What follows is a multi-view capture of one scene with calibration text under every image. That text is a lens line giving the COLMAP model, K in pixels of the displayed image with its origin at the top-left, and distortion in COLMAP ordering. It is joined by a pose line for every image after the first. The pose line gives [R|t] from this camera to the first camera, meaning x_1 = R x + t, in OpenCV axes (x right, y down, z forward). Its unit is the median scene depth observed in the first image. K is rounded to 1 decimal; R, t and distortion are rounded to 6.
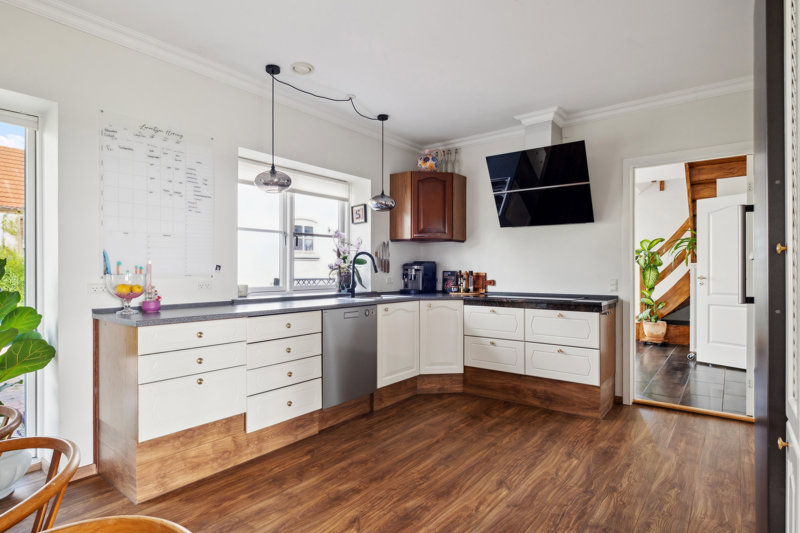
lens RADIAL K [[435.8, 0, 400.0], [0, 435.8, 266.5], [0, 0, 1]] dist [-0.000055, -0.000019]
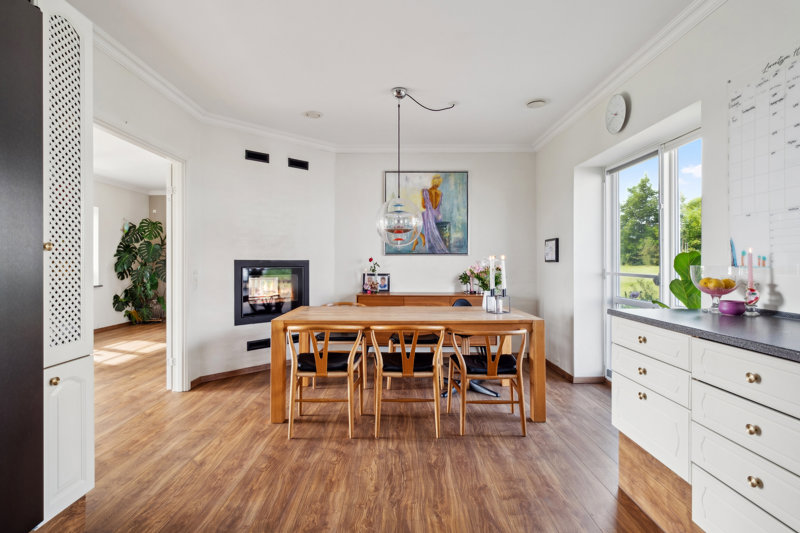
lens RADIAL K [[425.2, 0, 400.0], [0, 425.2, 266.5], [0, 0, 1]] dist [-0.001455, 0.000341]
pose [[-0.792826, 0.001325, -0.609447, 0.350411], [-0.000581, 0.999996, 0.002929, 0.015445], [0.609448, 0.002676, -0.792821, 1.207492]]
